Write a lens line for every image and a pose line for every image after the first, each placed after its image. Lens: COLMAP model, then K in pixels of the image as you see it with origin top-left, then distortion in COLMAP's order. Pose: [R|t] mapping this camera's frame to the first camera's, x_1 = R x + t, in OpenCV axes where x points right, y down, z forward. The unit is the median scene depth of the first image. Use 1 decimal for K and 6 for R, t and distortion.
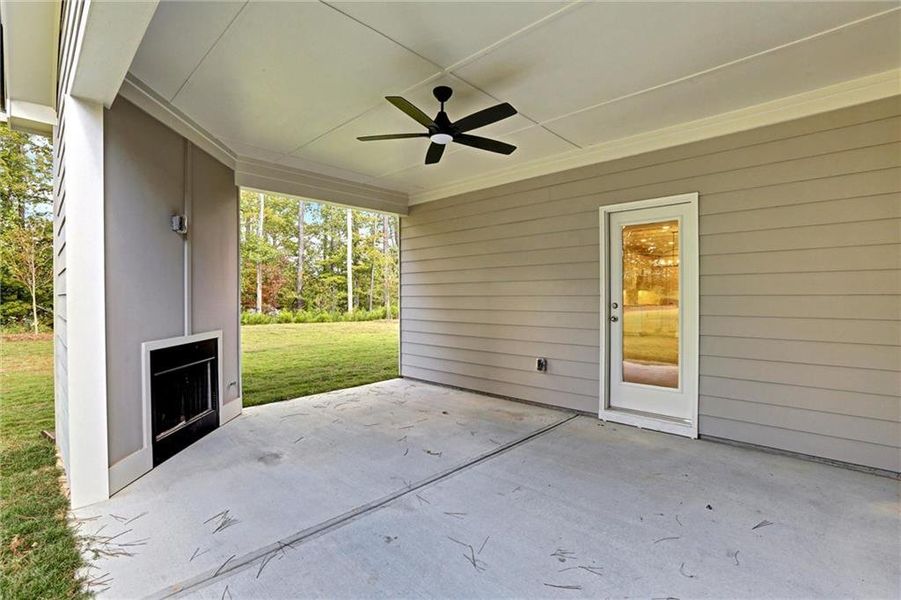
lens RADIAL K [[414.4, 0, 451.8], [0, 414.4, 300.0], [0, 0, 1]] dist [-0.005871, -0.000599]
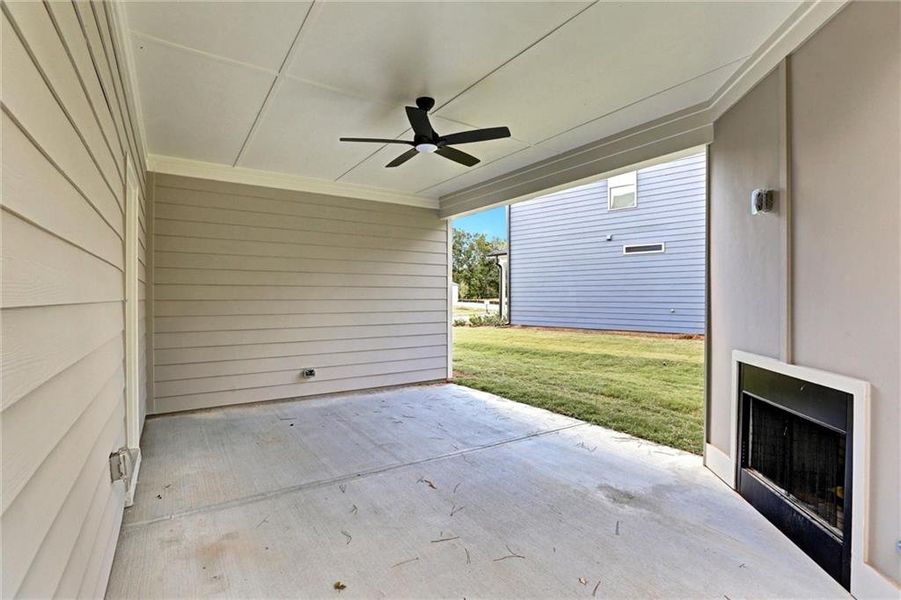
lens RADIAL K [[414.4, 0, 452.2], [0, 414.4, 300.8], [0, 0, 1]] dist [-0.005871, -0.000599]
pose [[-0.976946, -0.000739, 0.213485, -0.286982], [0.001649, 0.999938, 0.011005, -0.019902], [-0.213480, 0.011103, -0.976884, 1.869703]]
